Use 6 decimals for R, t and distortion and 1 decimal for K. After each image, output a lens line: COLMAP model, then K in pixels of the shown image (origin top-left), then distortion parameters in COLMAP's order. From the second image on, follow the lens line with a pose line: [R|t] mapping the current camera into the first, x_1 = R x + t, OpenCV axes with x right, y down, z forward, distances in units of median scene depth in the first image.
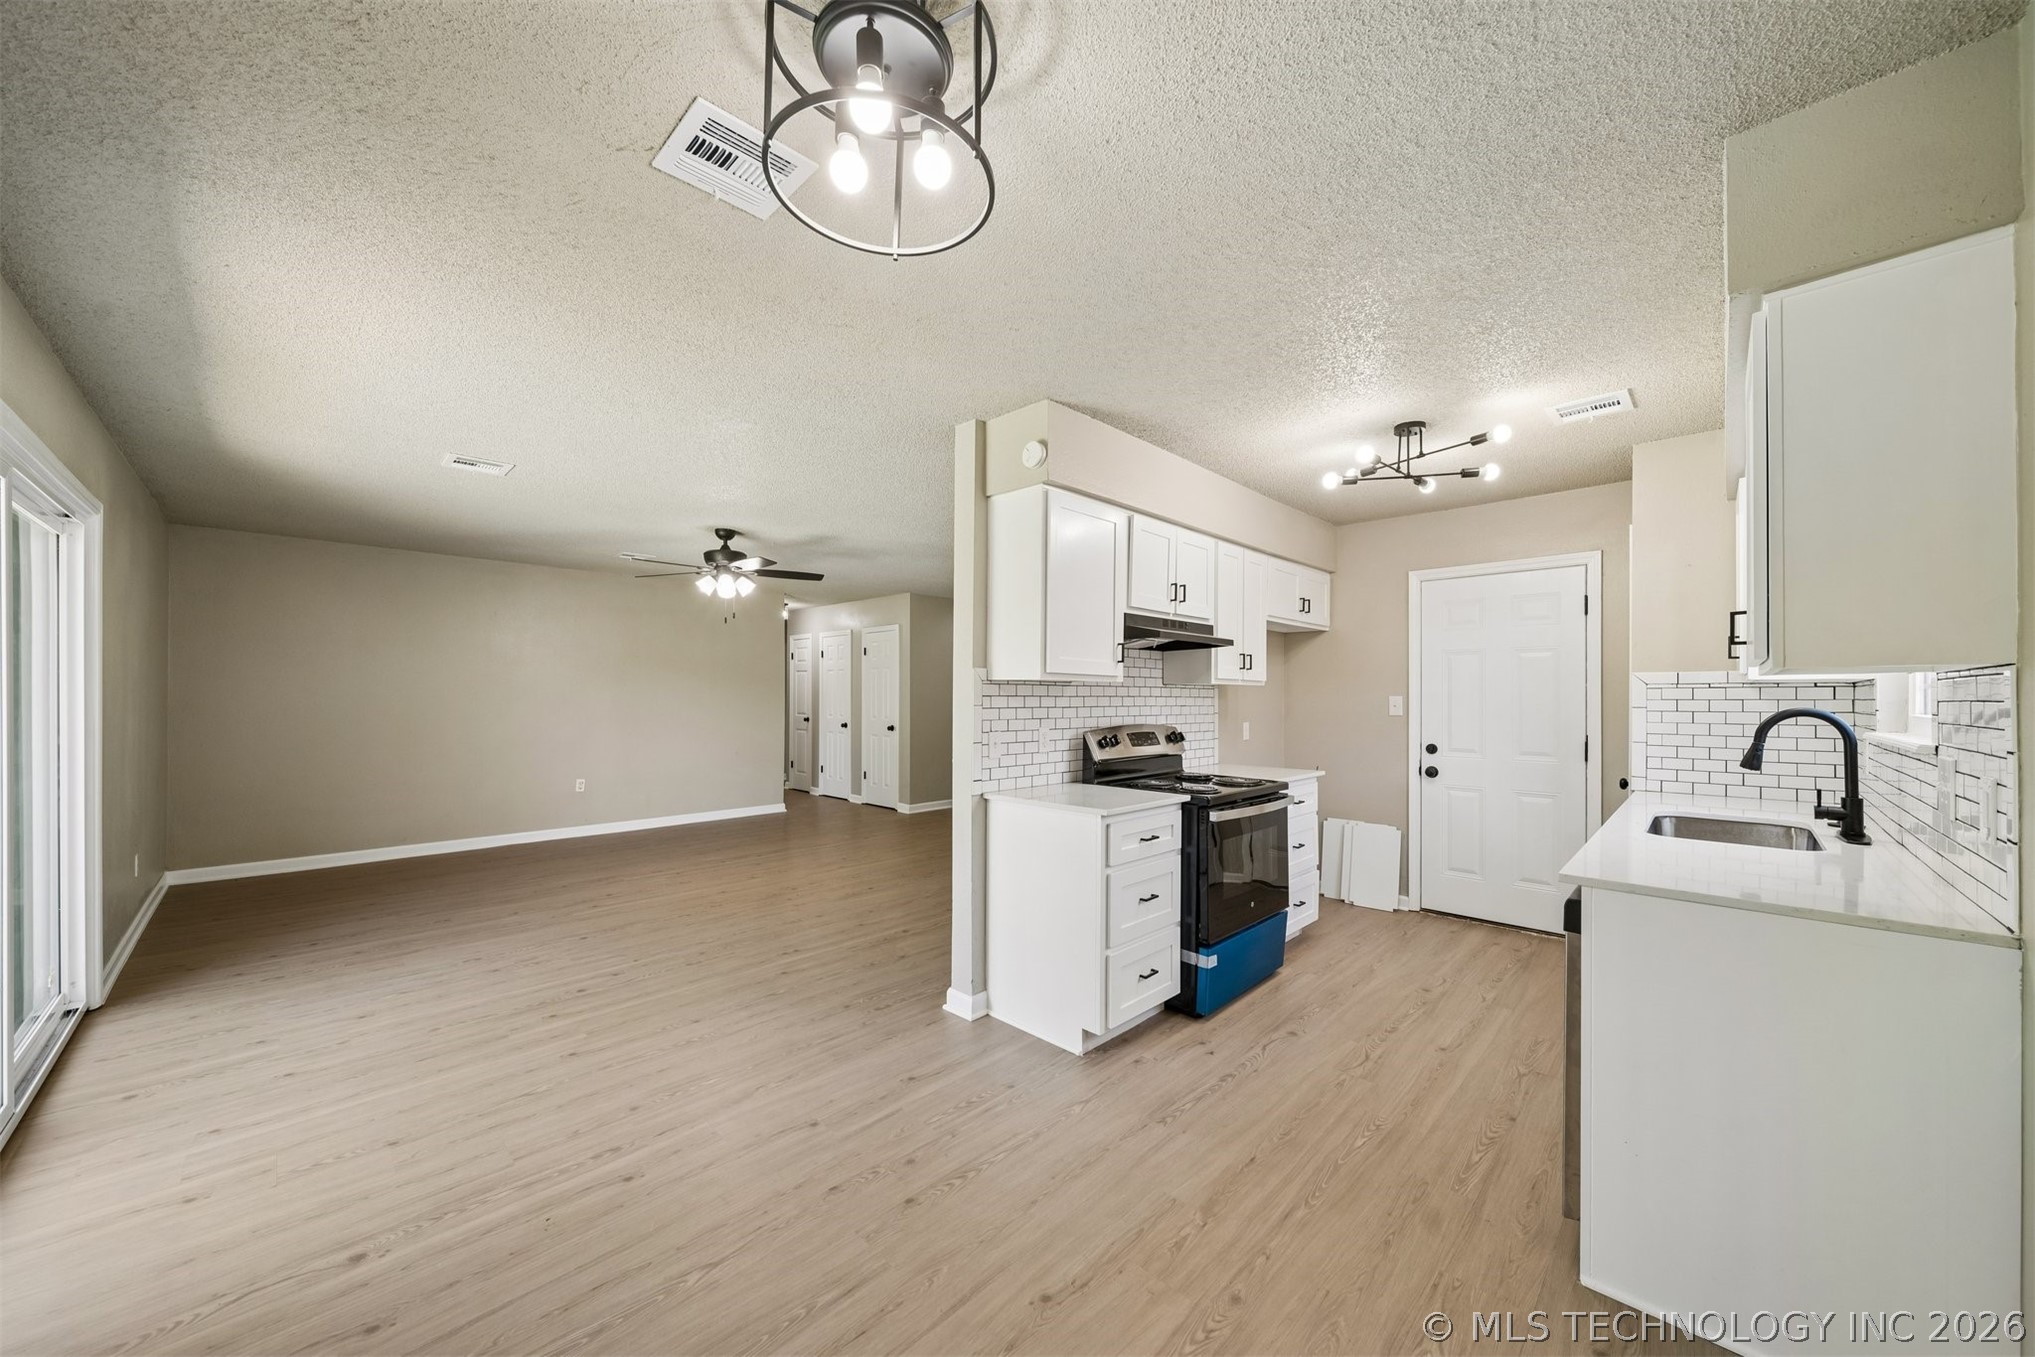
lens RADIAL K [[725.6, 0, 1028.6], [0, 725.6, 692.3], [0, 0, 1]] dist [0.000495, -0.001185]
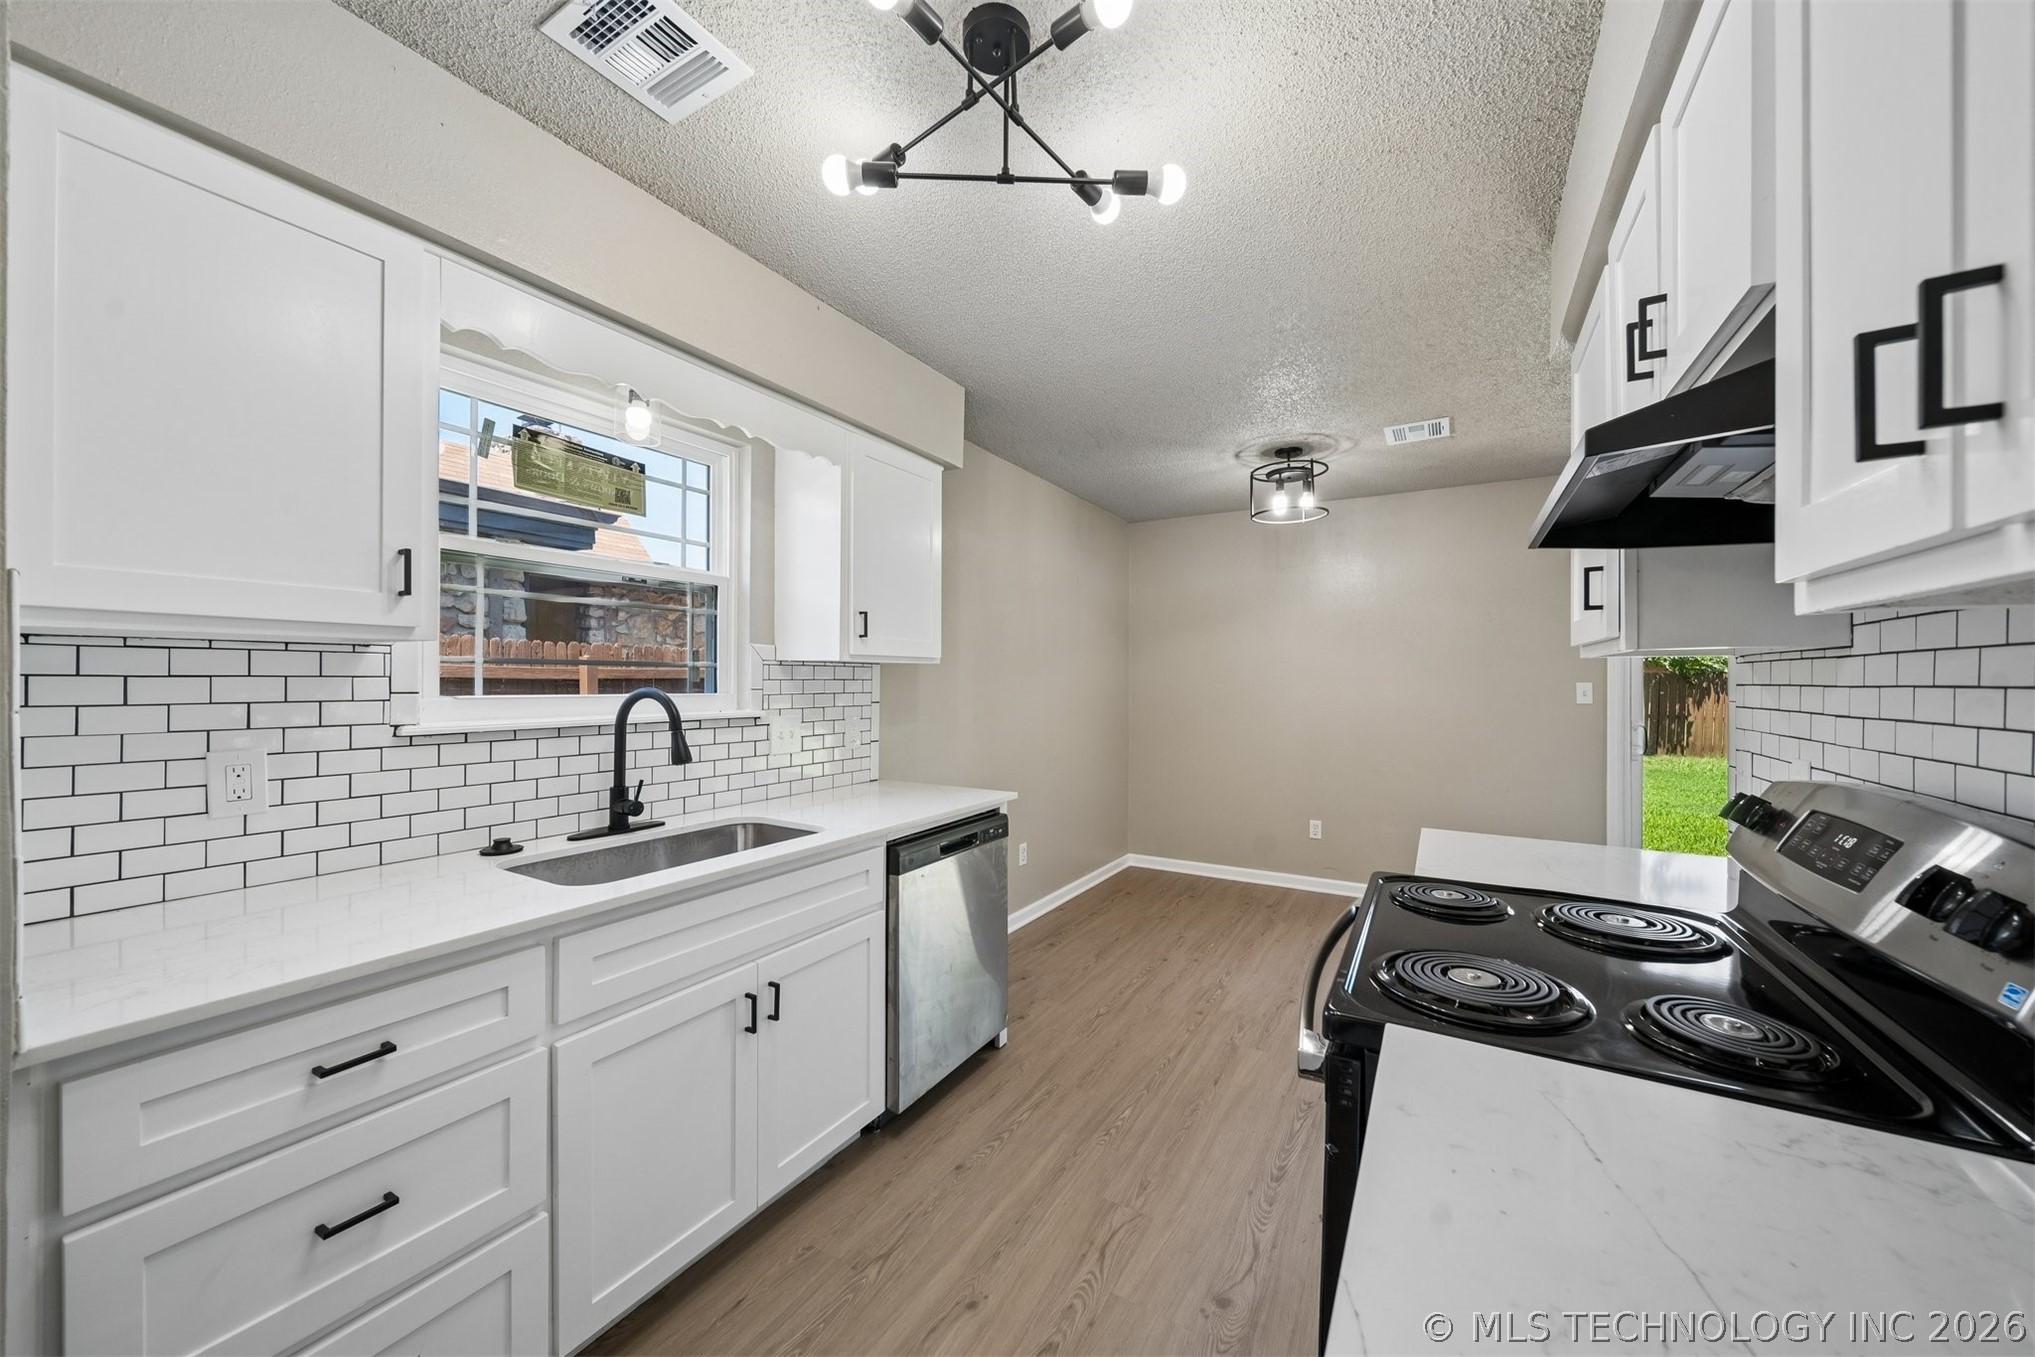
lens RADIAL K [[725.6, 0, 1042.2], [0, 725.6, 670.5], [0, 0, 1]] dist [0.000495, -0.001185]
pose [[-0.966803, -0.013210, -0.255182, 0.506634], [-0.009297, 0.999820, -0.016536, 0.006136], [0.255354, -0.013615, -0.966752, 1.185270]]
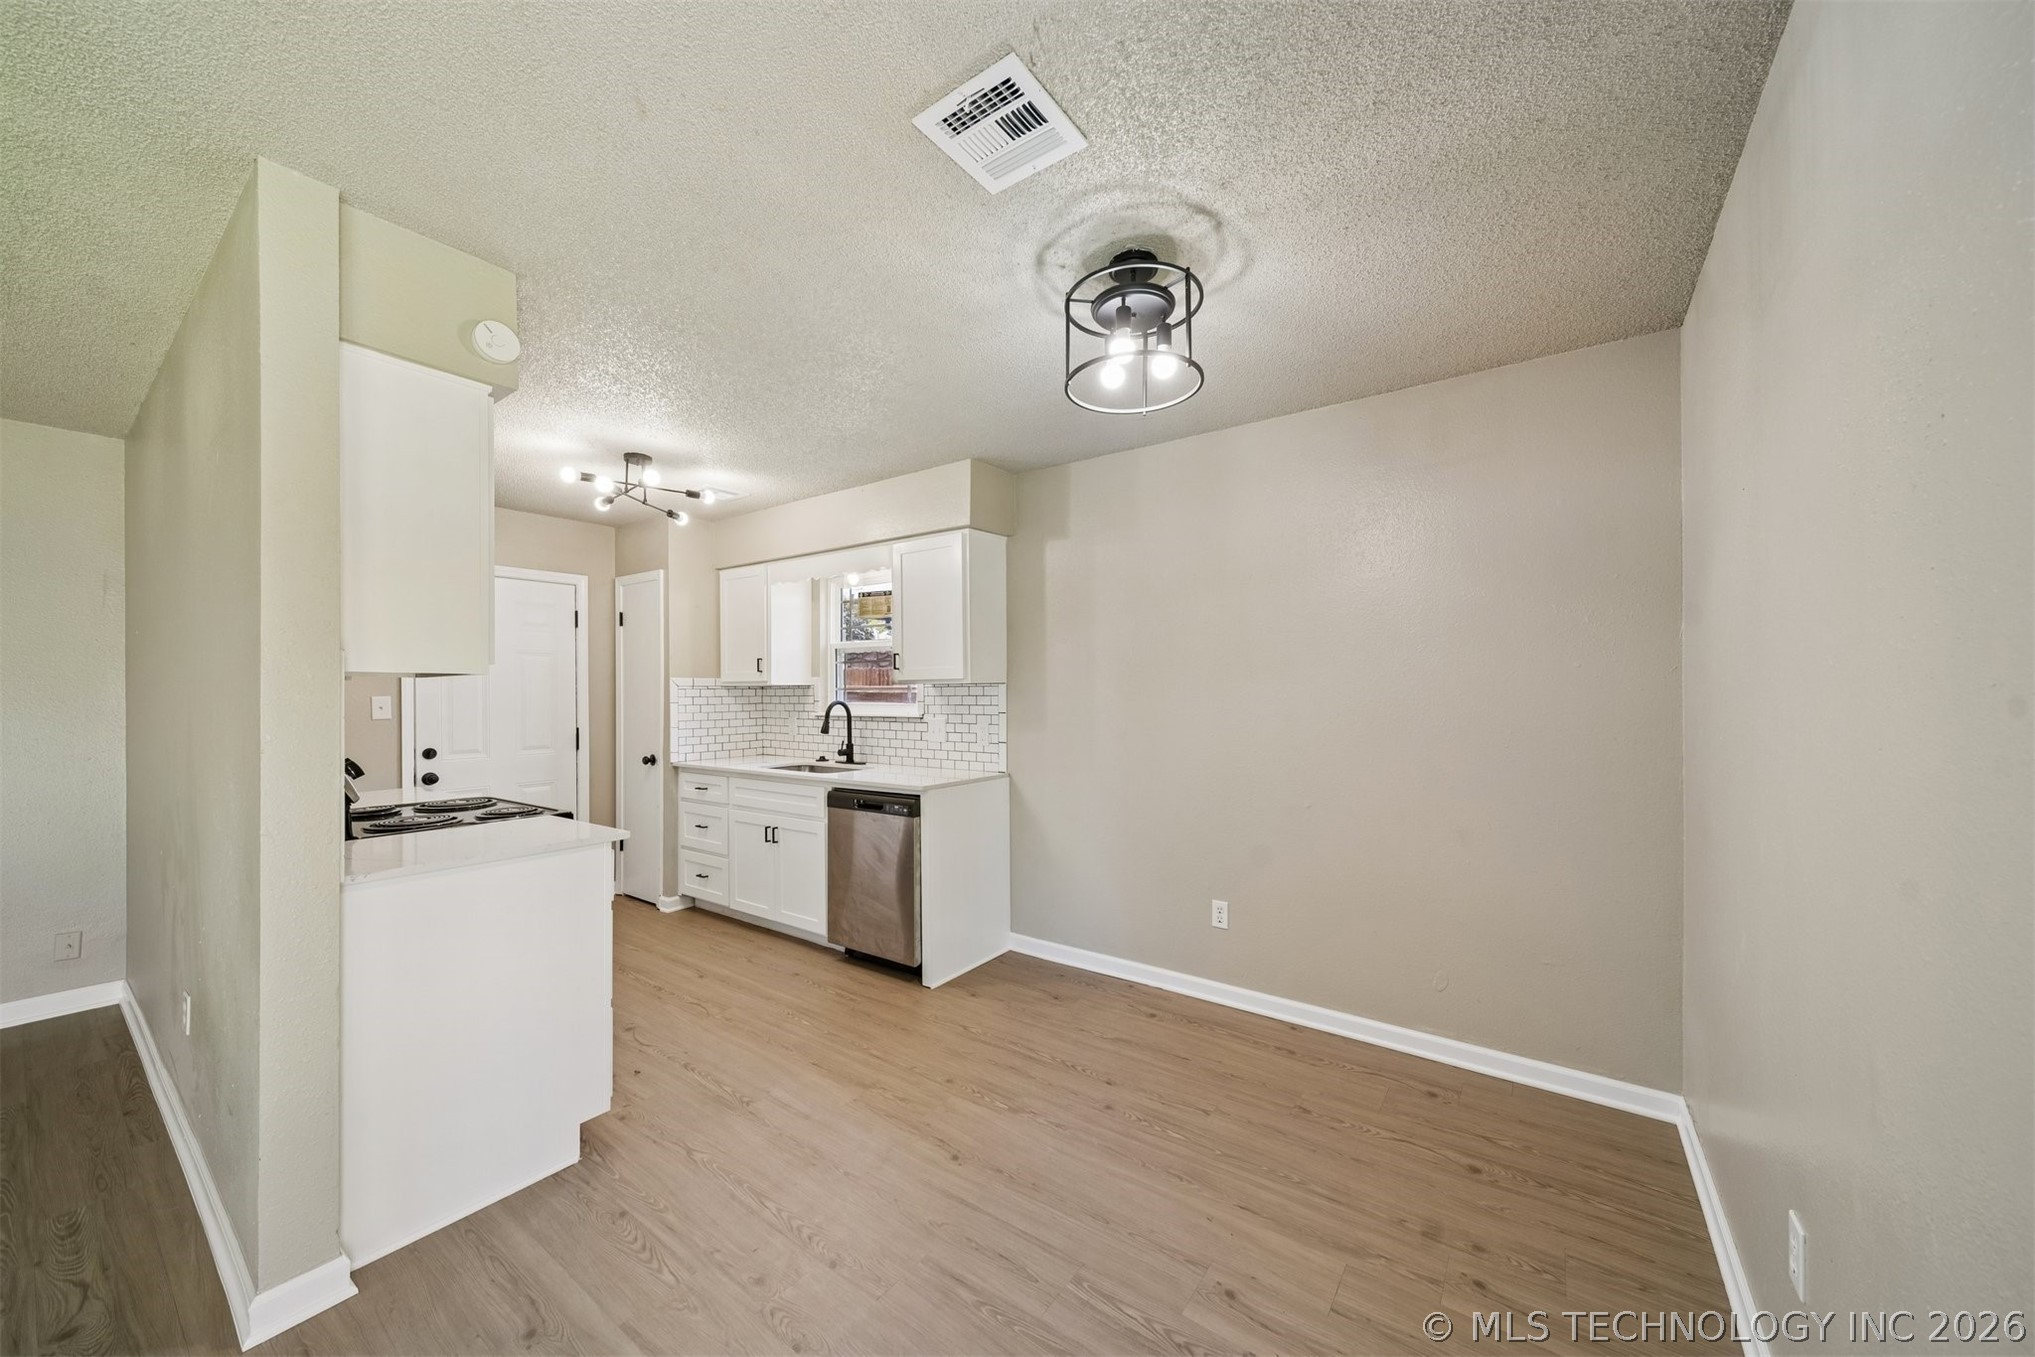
lens RADIAL K [[725.6, 0, 1027.0], [0, 725.6, 688.9], [0, 0, 1]] dist [0.000495, -0.001185]
pose [[-0.146632, 0.002737, 0.989187, -0.573259], [-0.001020, 0.999995, -0.002918, -0.002254], [-0.989191, -0.001437, -0.146629, 0.473966]]
